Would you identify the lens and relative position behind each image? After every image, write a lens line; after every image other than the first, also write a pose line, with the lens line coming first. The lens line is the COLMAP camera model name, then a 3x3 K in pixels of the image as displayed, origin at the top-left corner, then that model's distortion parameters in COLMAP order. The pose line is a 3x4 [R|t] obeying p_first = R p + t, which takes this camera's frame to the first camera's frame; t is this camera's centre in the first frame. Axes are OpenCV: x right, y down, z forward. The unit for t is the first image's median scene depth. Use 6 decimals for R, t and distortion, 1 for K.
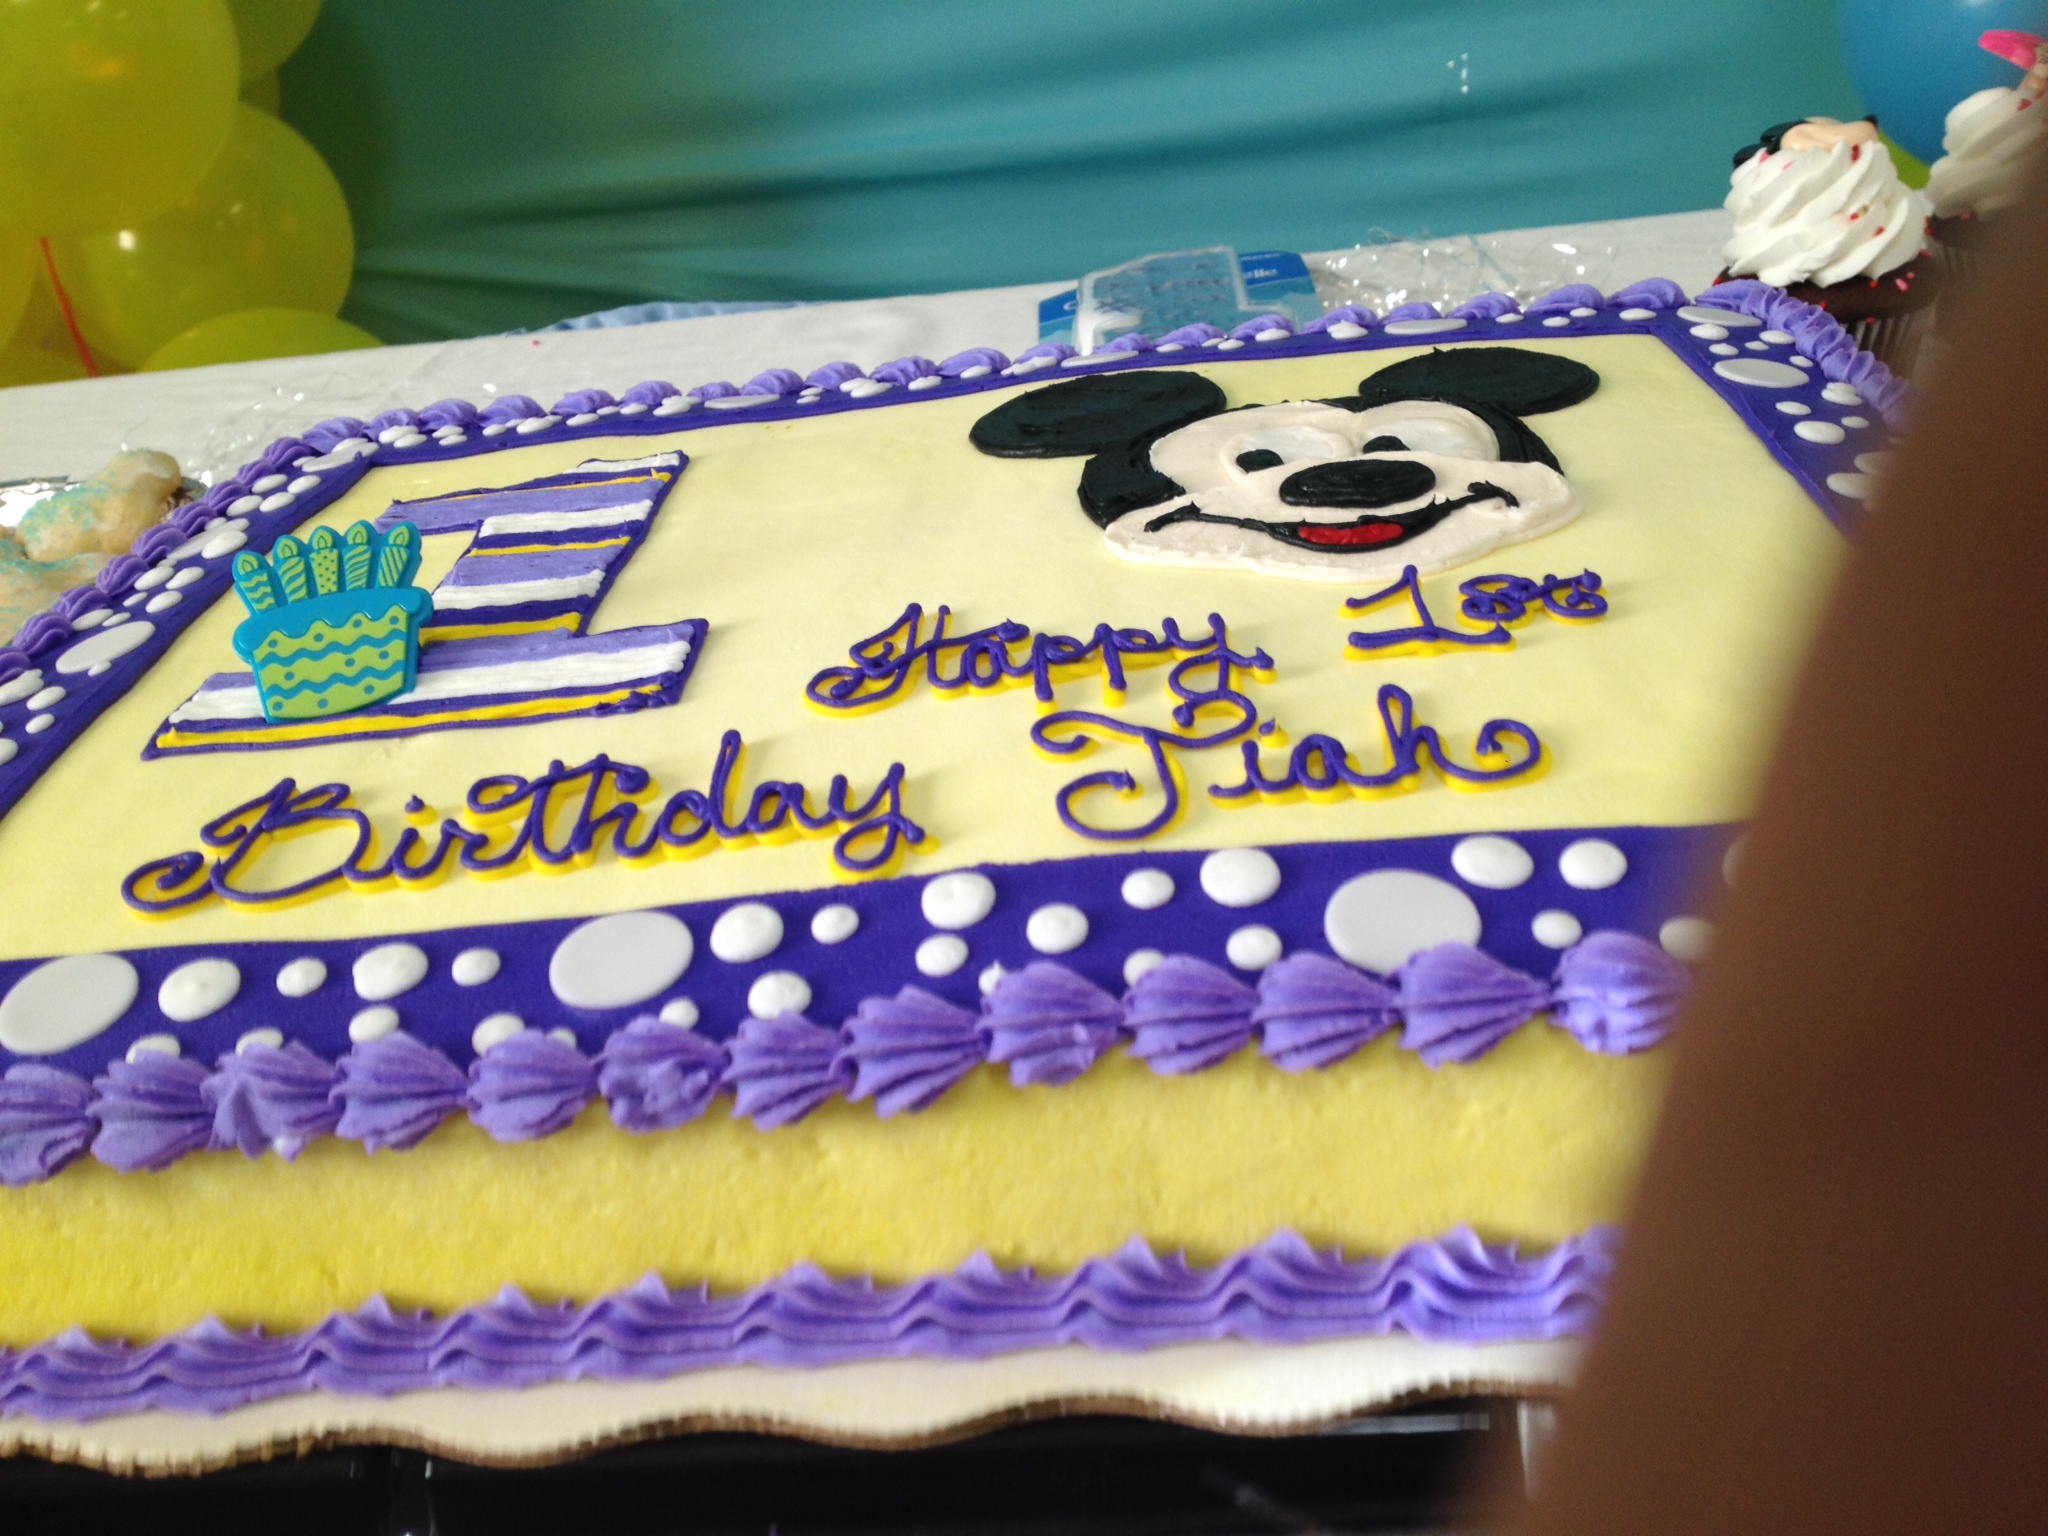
lens RADIAL K [[2060.5, 0, 1036.1], [0, 2060.5, 774.9], [0, 0, 1]] dist [0.066449, 0.000000]
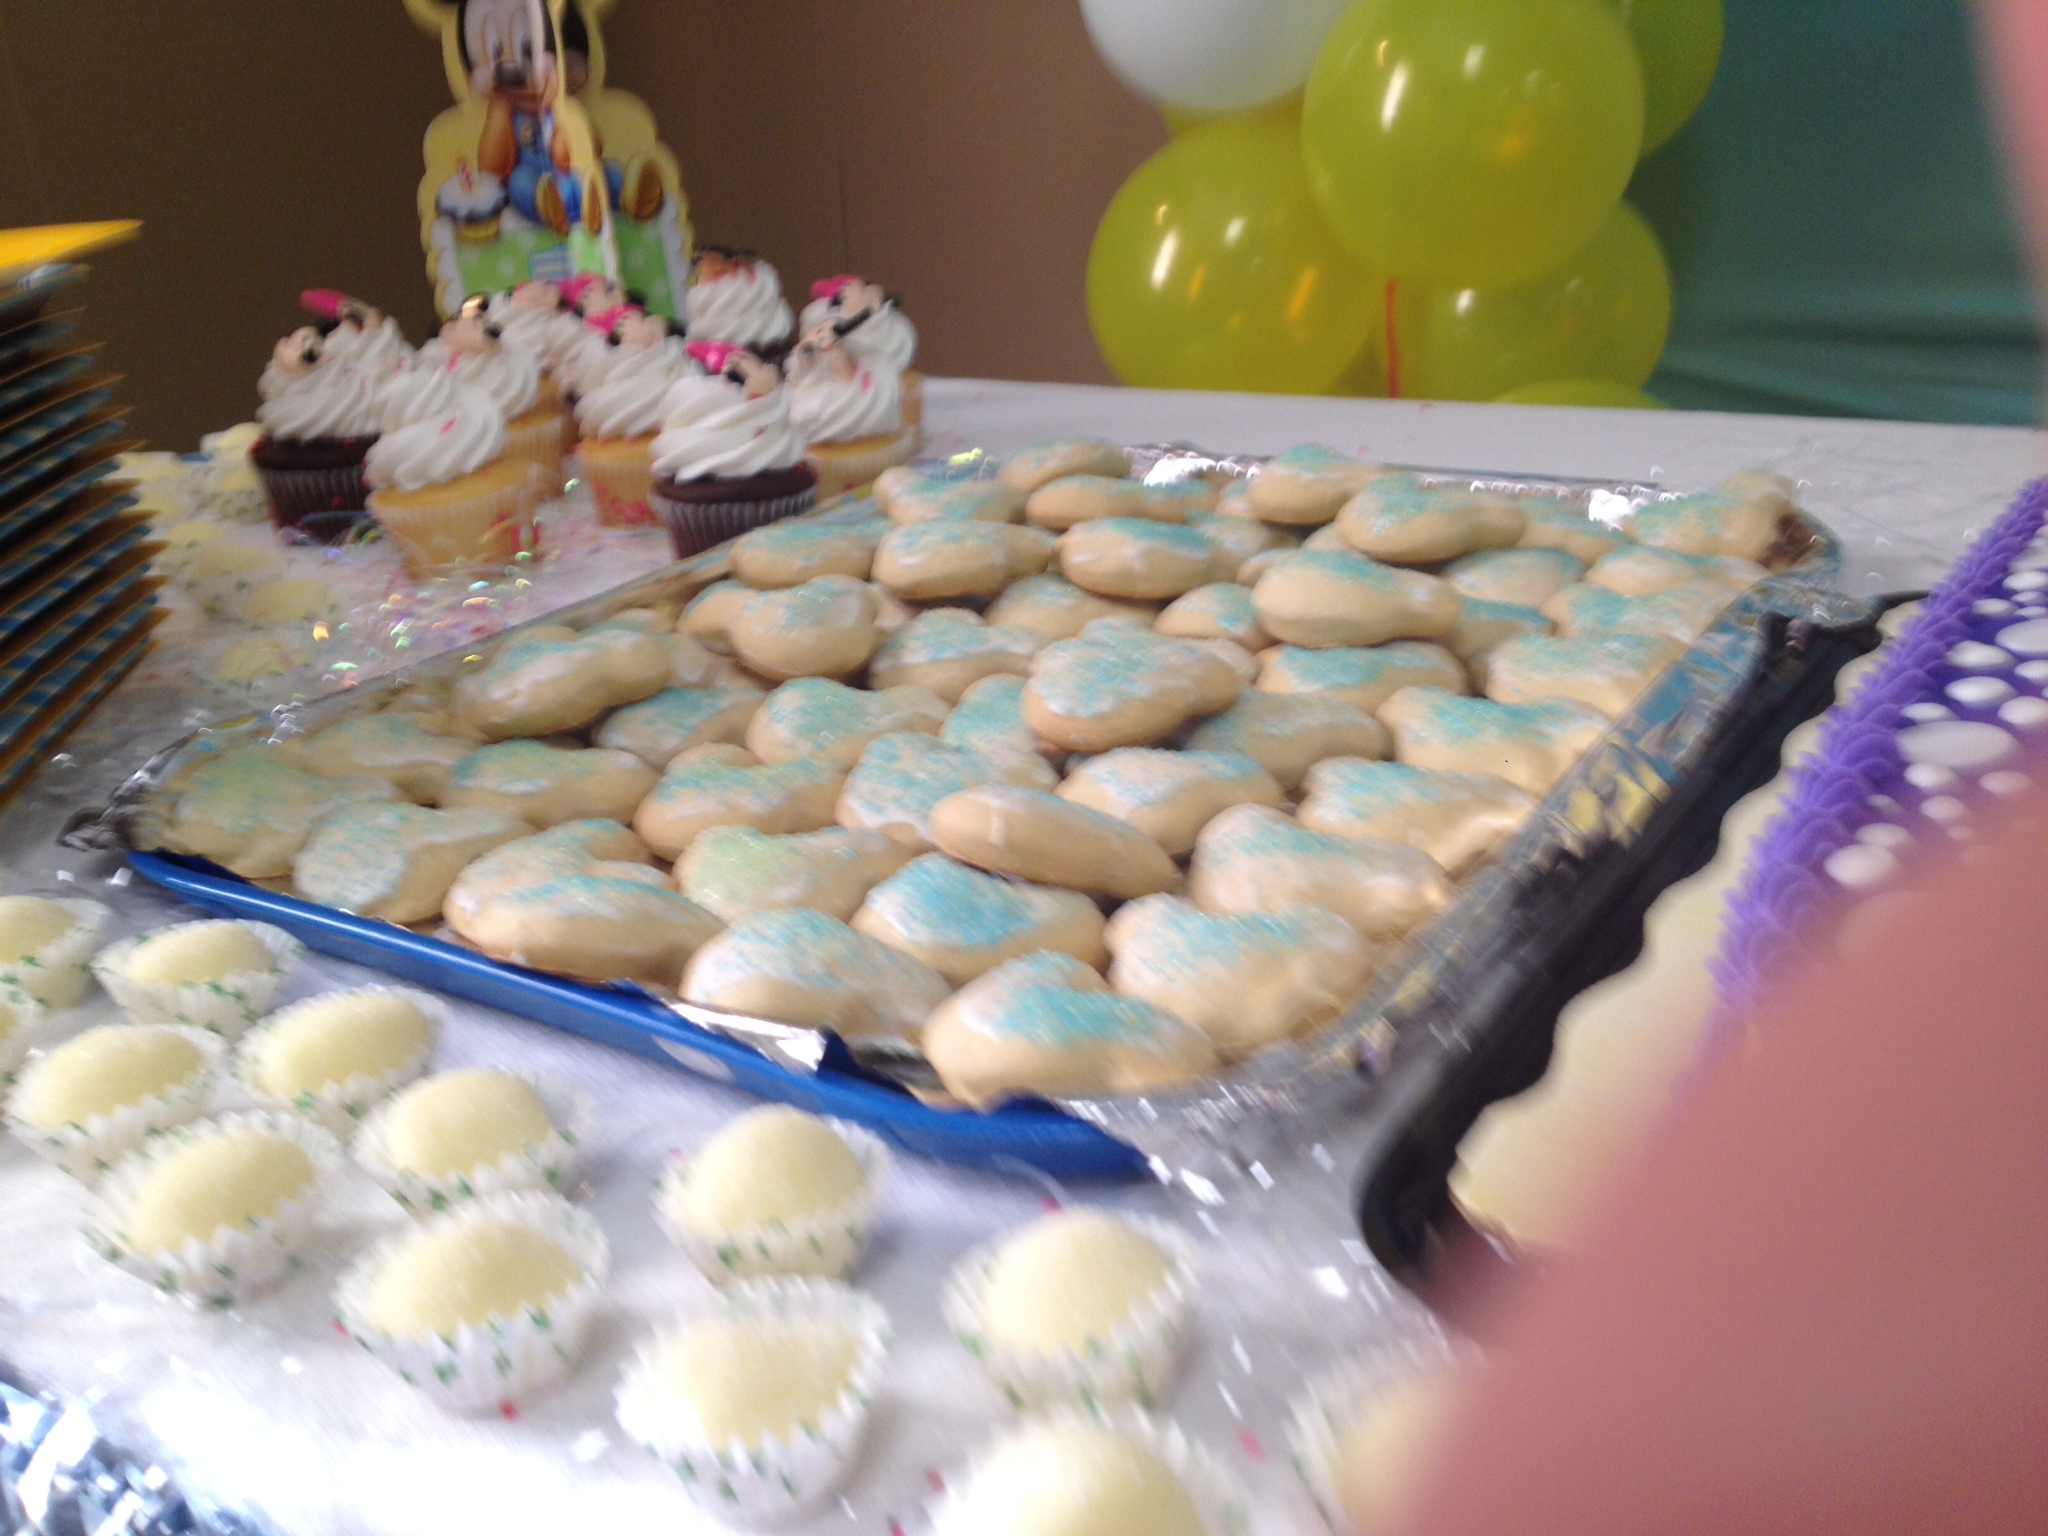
lens RADIAL K [[2060.5, 0, 1025.1], [0, 2060.5, 718.0], [0, 0, 1]] dist [0.066449, 0.000000]
pose [[0.867446, 0.228271, -0.442075, -0.535501], [-0.264290, 0.964221, -0.020707, 0.152308], [0.421532, 0.134798, 0.896739, -0.077846]]
